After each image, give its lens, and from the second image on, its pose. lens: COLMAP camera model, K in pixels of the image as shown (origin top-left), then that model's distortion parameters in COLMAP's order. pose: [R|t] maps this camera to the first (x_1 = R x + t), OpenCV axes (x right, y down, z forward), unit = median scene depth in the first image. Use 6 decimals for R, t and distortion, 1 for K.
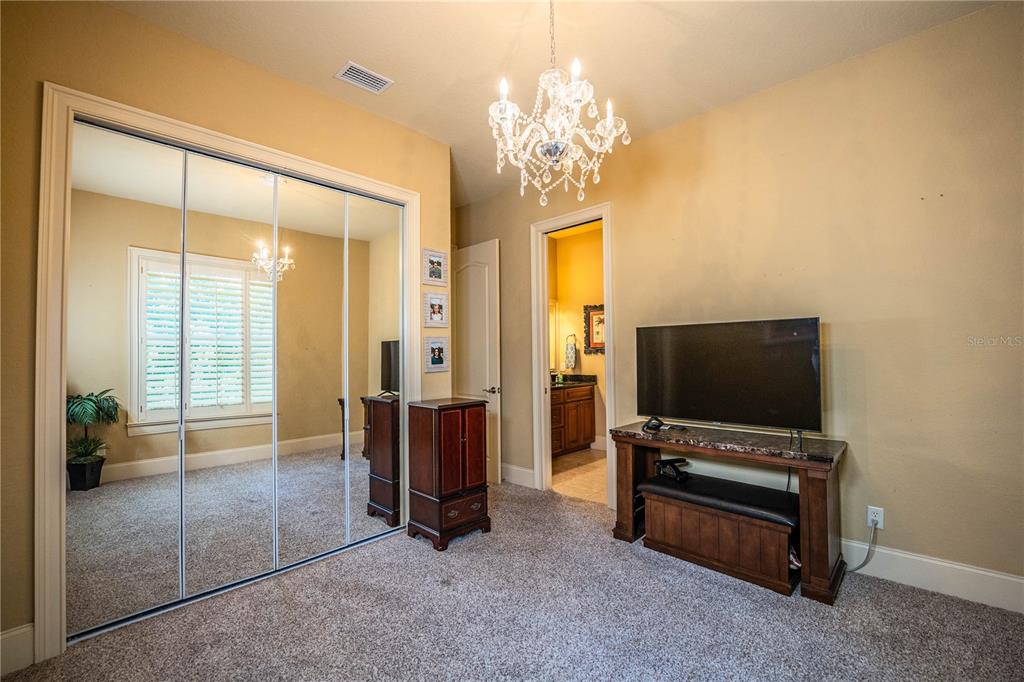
lens RADIAL K [[436.3, 0, 513.1], [0, 436.3, 346.1], [0, 0, 1]] dist [0.000017, 0.000000]
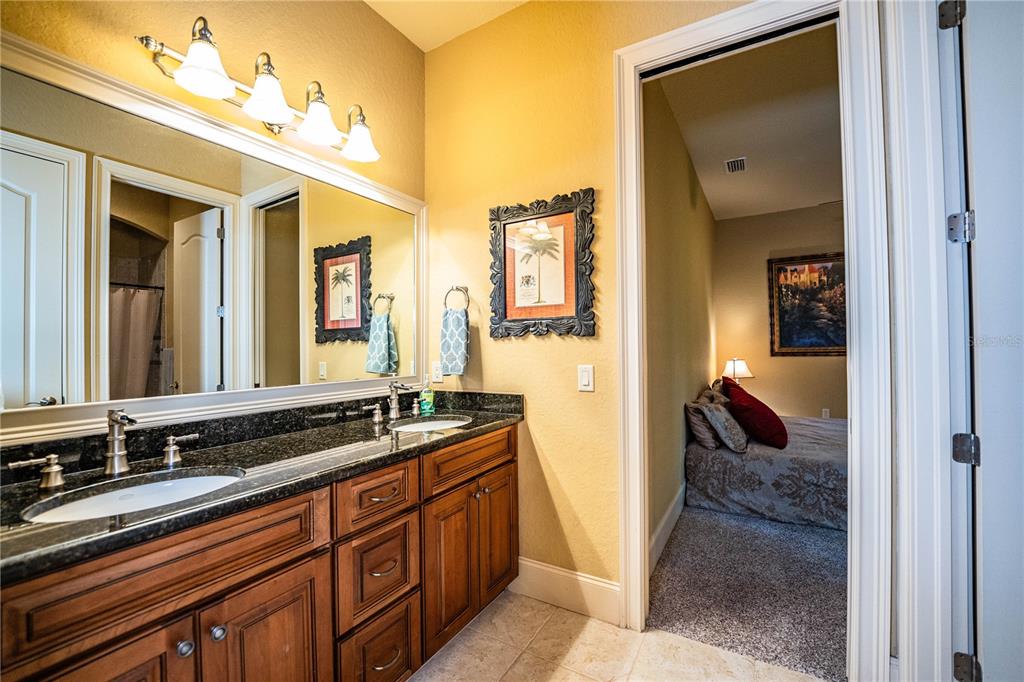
lens RADIAL K [[417.2, 0, 512.1], [0, 417.2, 340.9], [0, 0, 1]] dist [-0.028225, 0.002555]
pose [[0.977244, 0.001273, 0.212114, 0.105137], [-0.003681, 0.999933, 0.010955, 0.016699], [-0.212086, -0.011487, 0.977184, 0.645246]]
